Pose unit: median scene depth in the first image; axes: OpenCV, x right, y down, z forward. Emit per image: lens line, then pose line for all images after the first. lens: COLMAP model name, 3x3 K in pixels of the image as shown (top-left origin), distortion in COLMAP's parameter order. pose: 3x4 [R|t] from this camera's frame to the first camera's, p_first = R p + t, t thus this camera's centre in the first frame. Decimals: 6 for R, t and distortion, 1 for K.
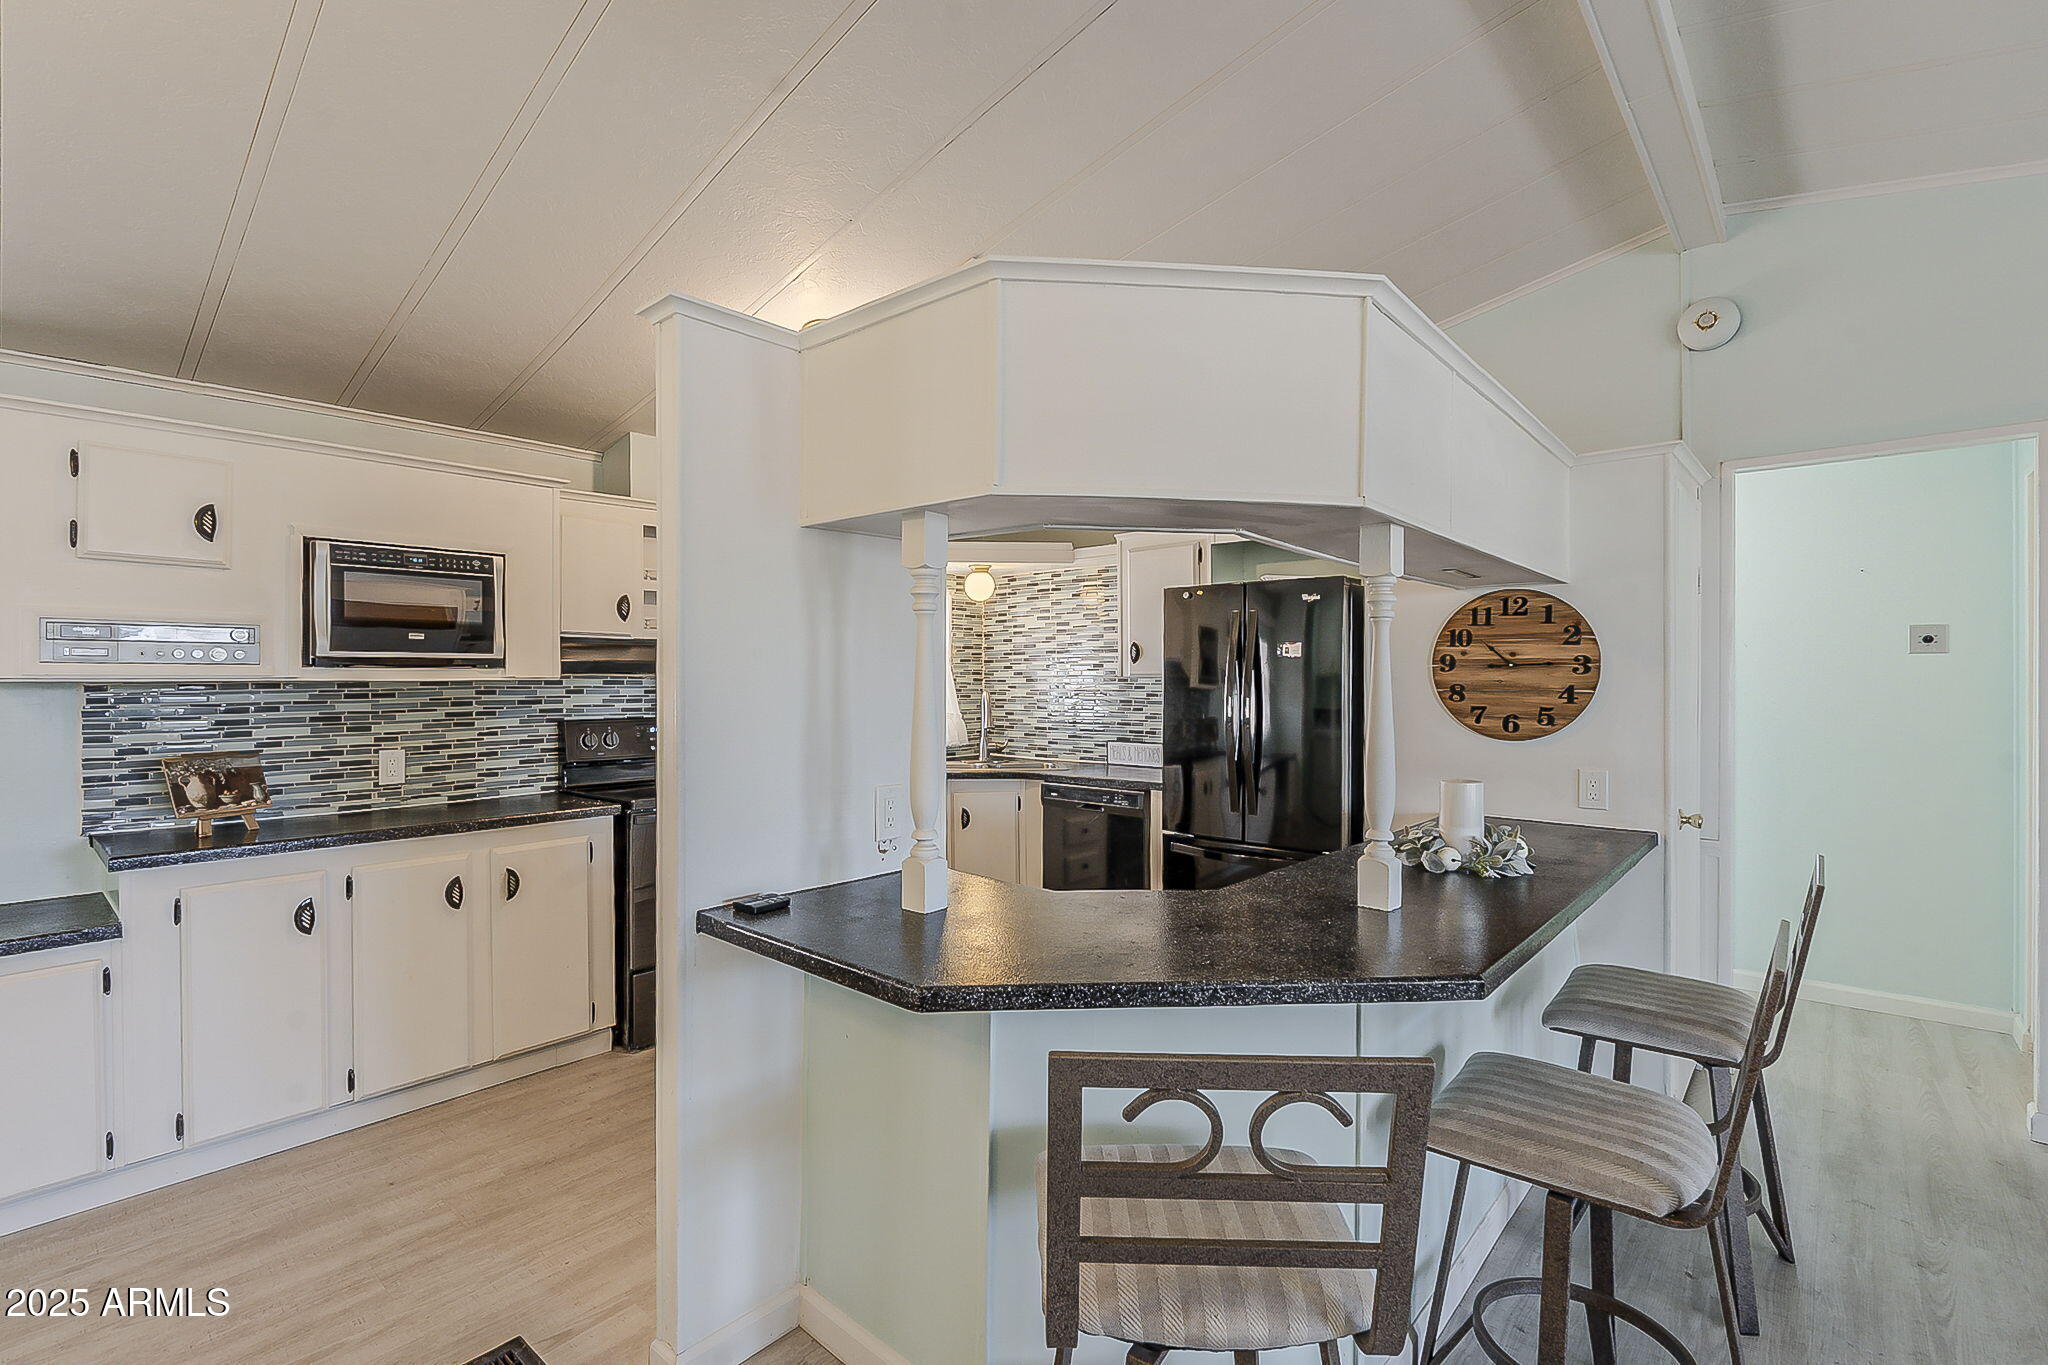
lens RADIAL K [[922.1, 0, 1004.8], [0, 922.1, 679.4], [0, 0, 1]] dist [-0.002252, -0.000200]
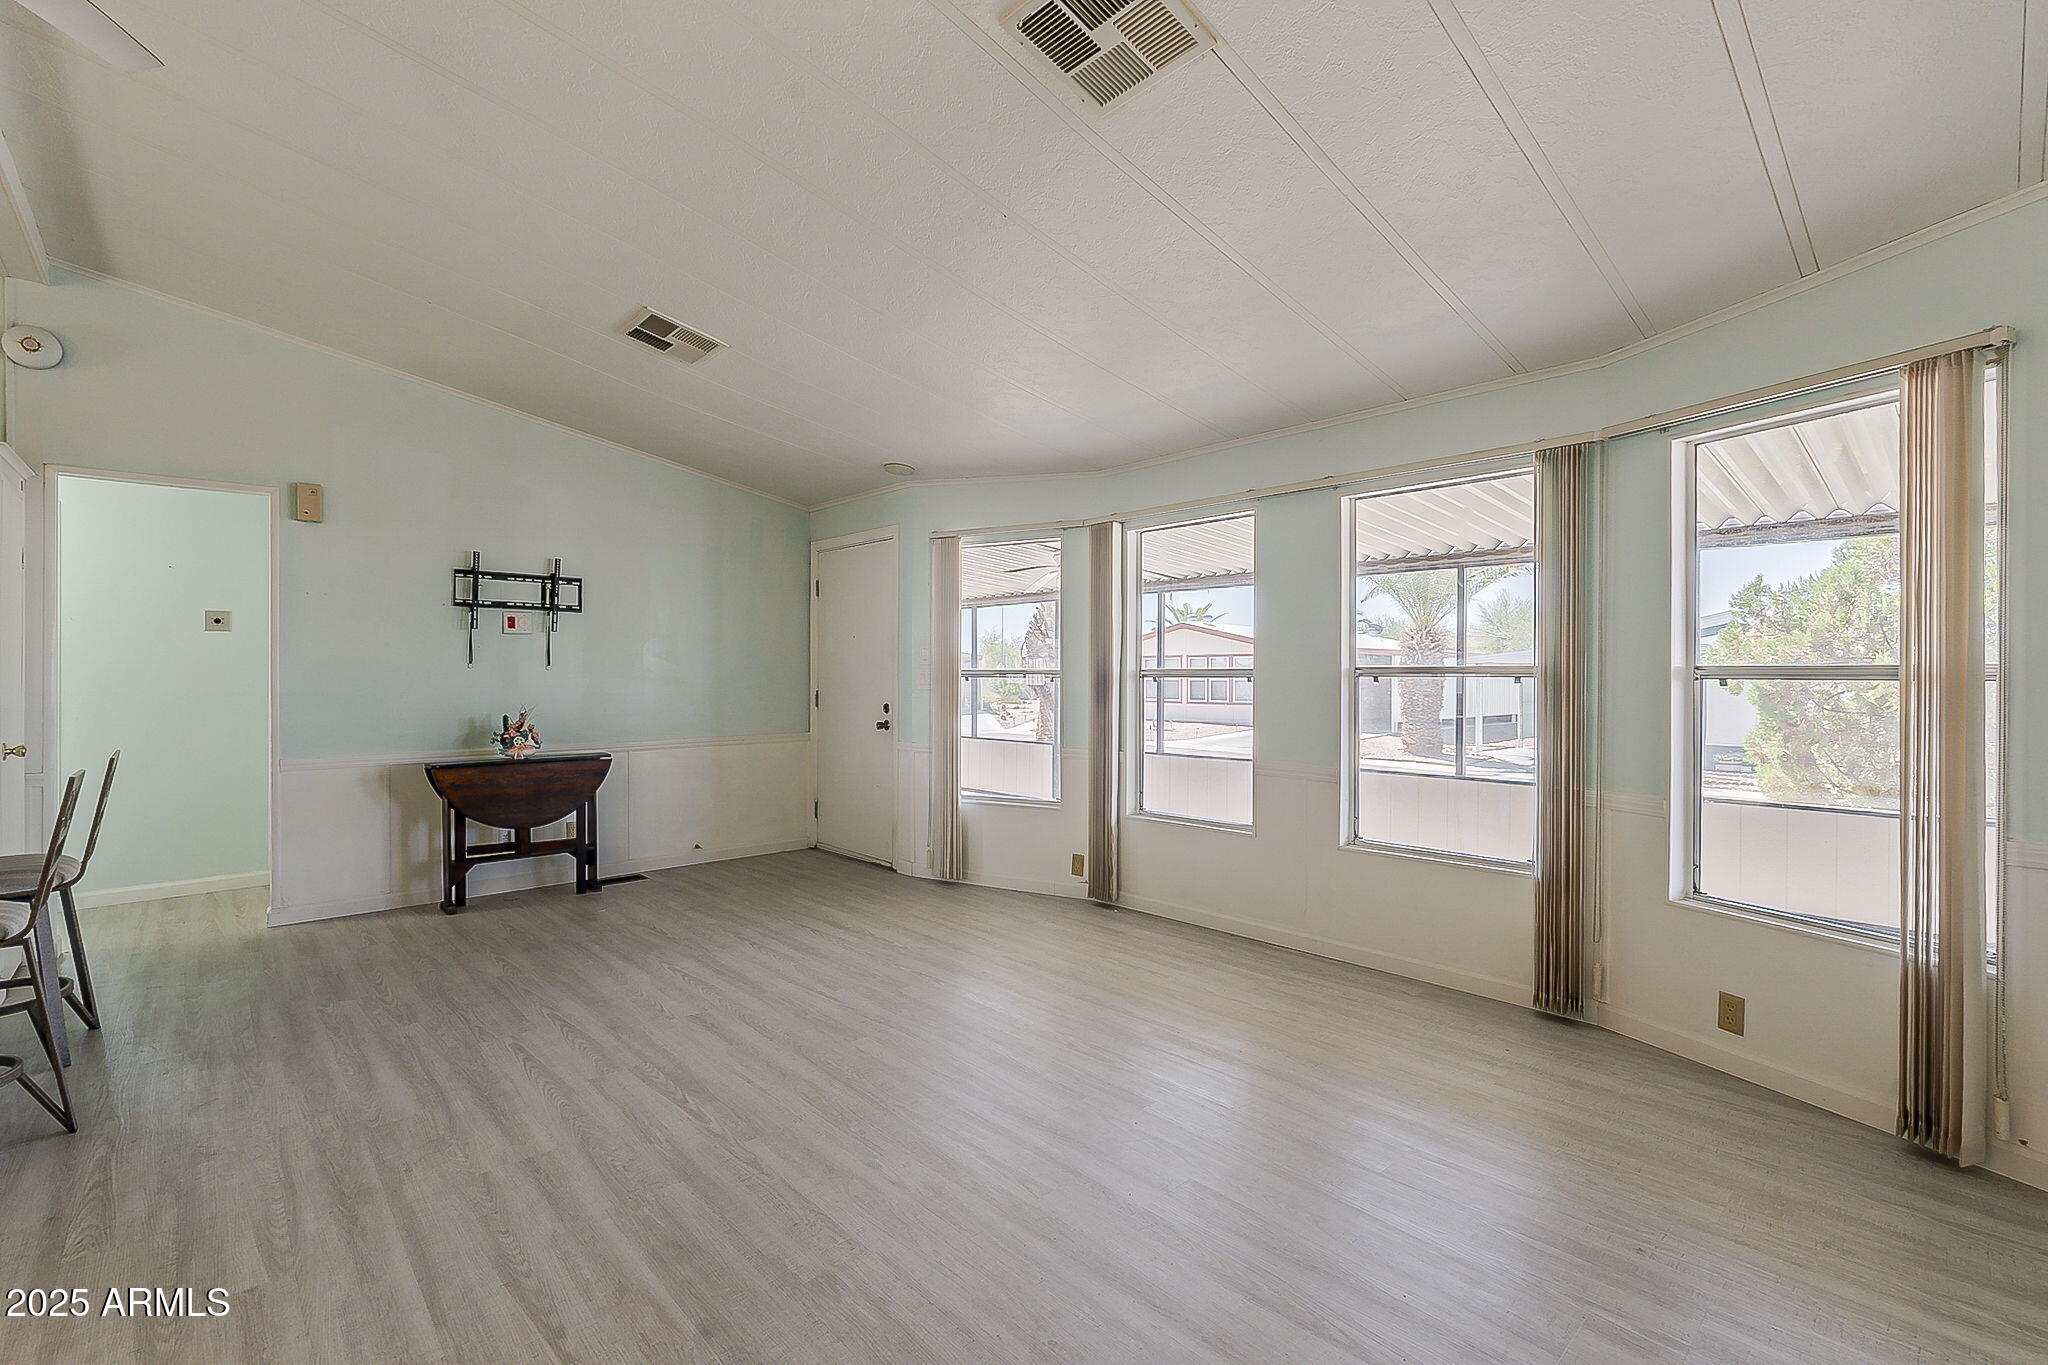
lens RADIAL K [[906.9, 0, 1014.3], [0, 906.9, 677.0], [0, 0, 1]] dist [-0.002155, -0.000034]
pose [[0.098501, -0.000436, 0.995137, -0.289041], [0.003080, 0.999995, 0.000133, 0.050773], [-0.995132, 0.003052, 0.098502, -0.396617]]
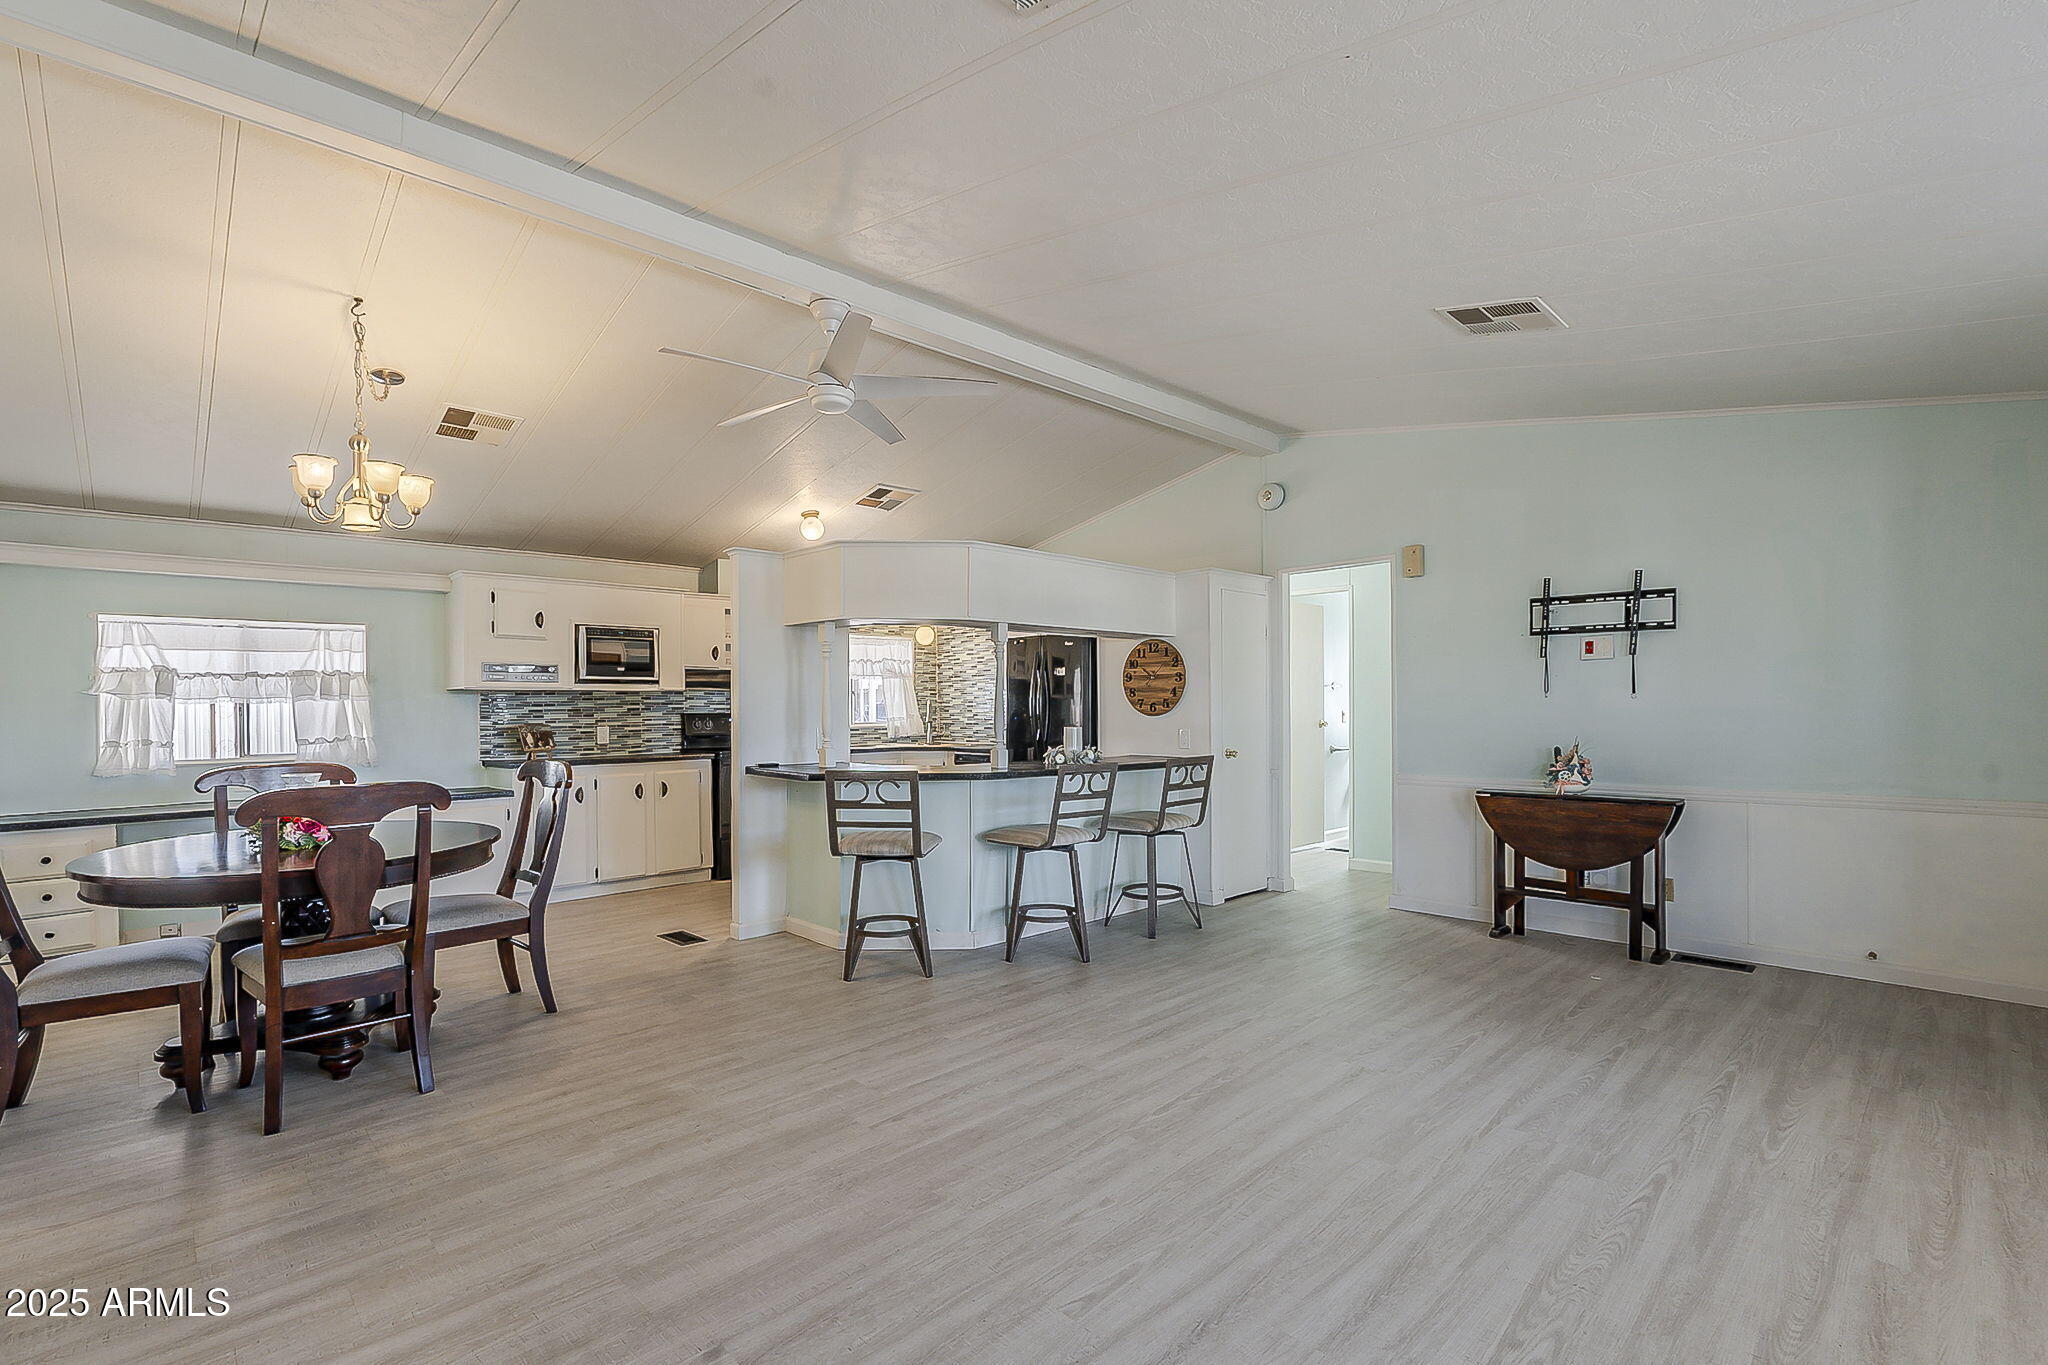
lens RADIAL K [[918.9, 0, 992.6], [0, 918.9, 705.0], [0, 0, 1]] dist [-0.002965, 0.000069]
pose [[0.995997, -0.007483, -0.089078, 0.356004], [0.007071, 0.999963, -0.004939, 0.046586], [0.089111, 0.004290, 0.996012, -0.917951]]
